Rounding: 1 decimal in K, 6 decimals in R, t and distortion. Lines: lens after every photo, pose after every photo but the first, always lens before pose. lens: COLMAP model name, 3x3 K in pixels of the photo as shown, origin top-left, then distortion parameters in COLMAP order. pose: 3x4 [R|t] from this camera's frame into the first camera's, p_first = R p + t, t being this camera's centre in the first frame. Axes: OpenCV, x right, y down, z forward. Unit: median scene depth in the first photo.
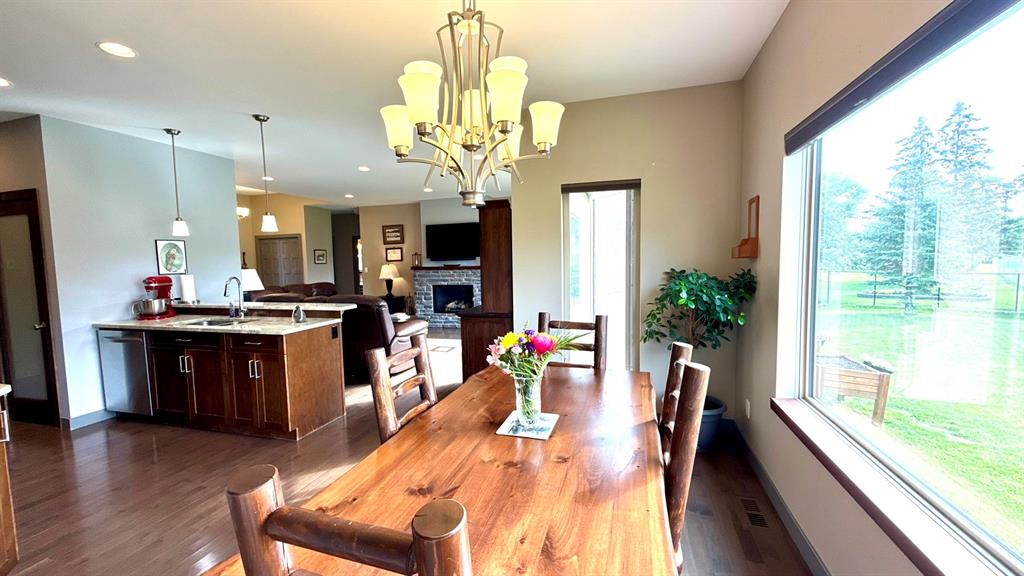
lens RADIAL K [[407.6, 0, 508.2], [0, 407.6, 287.3], [0, 0, 1]] dist [0.000261, -0.000112]
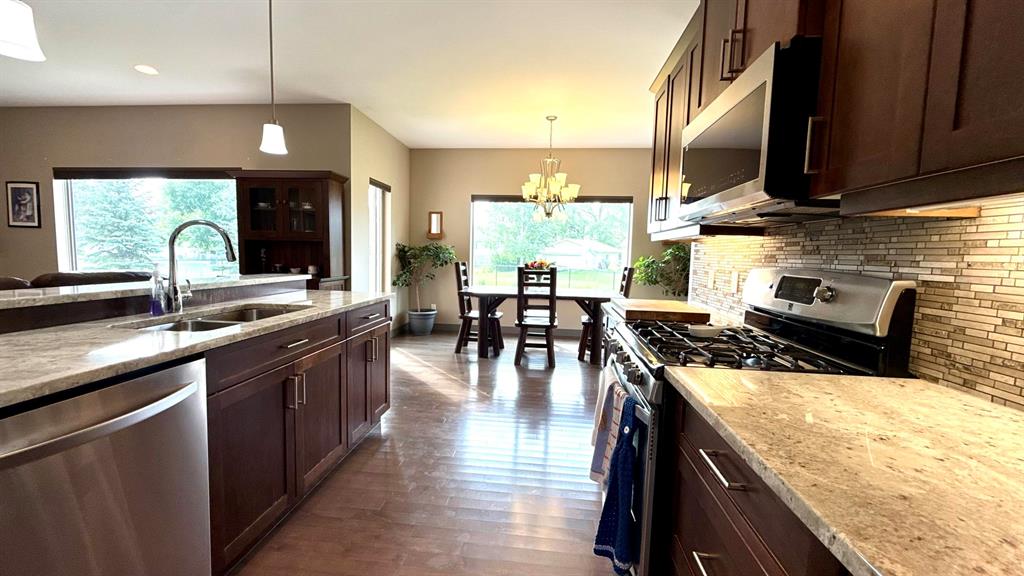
lens RADIAL K [[406.5, 0, 508.5], [0, 406.5, 288.1], [0, 0, 1]] dist [0.000131, 0.000191]
pose [[-0.185579, -0.069378, 0.980177, -1.113829], [0.051591, 0.995441, 0.080226, 0.030267], [-0.981274, 0.065457, -0.181154, 0.701313]]
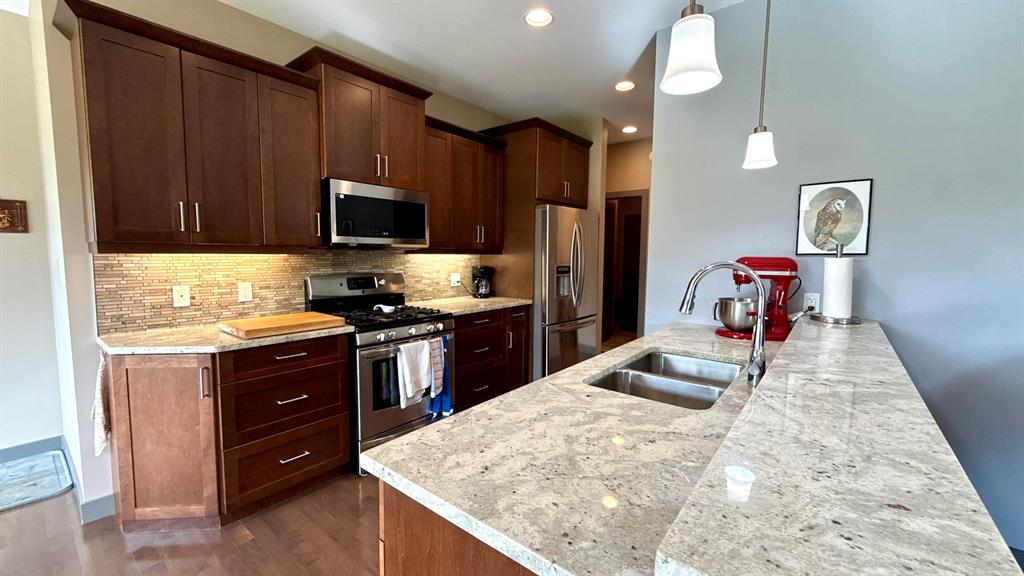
lens RADIAL K [[407.6, 0, 508.2], [0, 407.6, 287.3], [0, 0, 1]] dist [0.000261, -0.000112]
pose [[-0.380928, 0.094506, -0.919762, -0.266446], [-0.072440, 0.988654, 0.131586, -0.032937], [0.921763, 0.116752, -0.369760, 0.898377]]
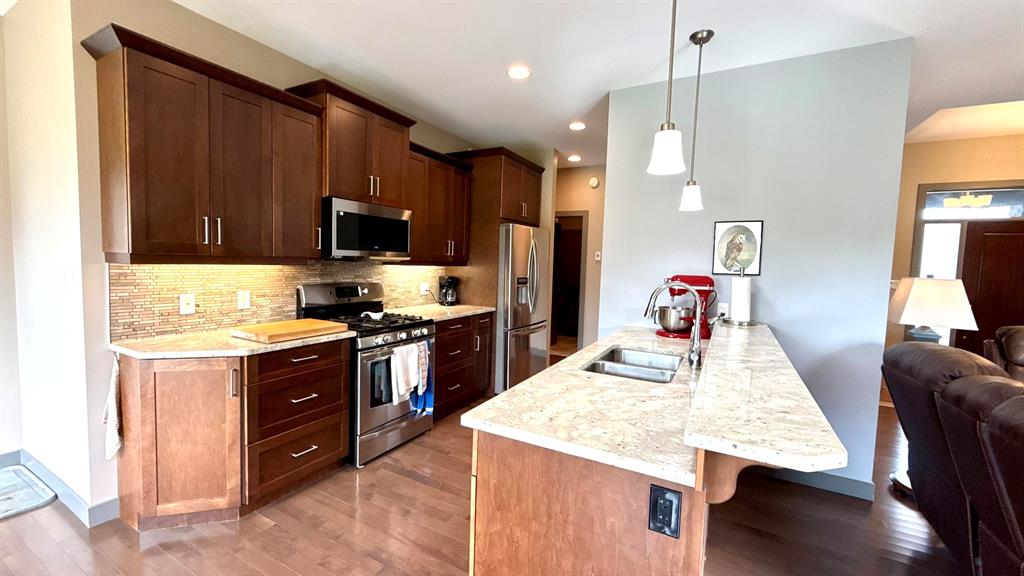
lens RADIAL K [[406.5, 0, 508.5], [0, 406.5, 288.1], [0, 0, 1]] dist [0.000131, 0.000191]
pose [[-0.209394, 0.077689, -0.974740, -0.144202], [-0.101727, 0.989699, 0.100734, -0.042648], [0.972525, 0.120251, -0.199334, 0.844327]]
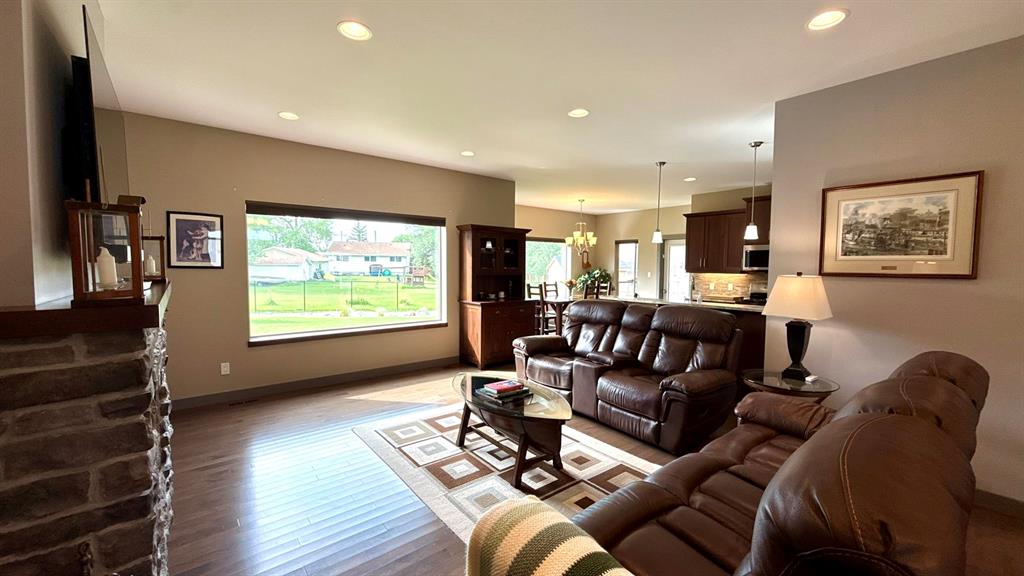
lens RADIAL K [[406.5, 0, 508.5], [0, 406.5, 288.1], [0, 0, 1]] dist [0.000131, 0.000191]
pose [[-0.824970, -0.020146, 0.564817, -0.853497], [0.049066, 0.993038, 0.107086, -0.138200], [-0.563043, 0.116056, -0.818238, 2.188778]]
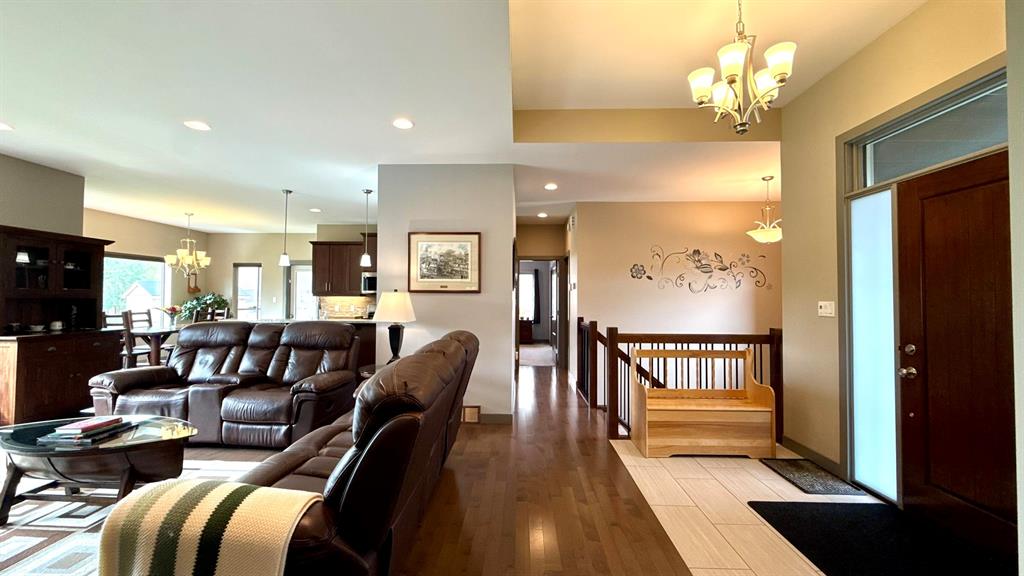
lens RADIAL K [[407.6, 0, 508.2], [0, 407.6, 287.3], [0, 0, 1]] dist [0.000261, -0.000112]
pose [[-0.966837, 0.006589, -0.255308, -0.881308], [-0.007114, 0.998584, 0.052711, -0.125031], [0.255294, 0.052779, -0.965422, 2.339062]]
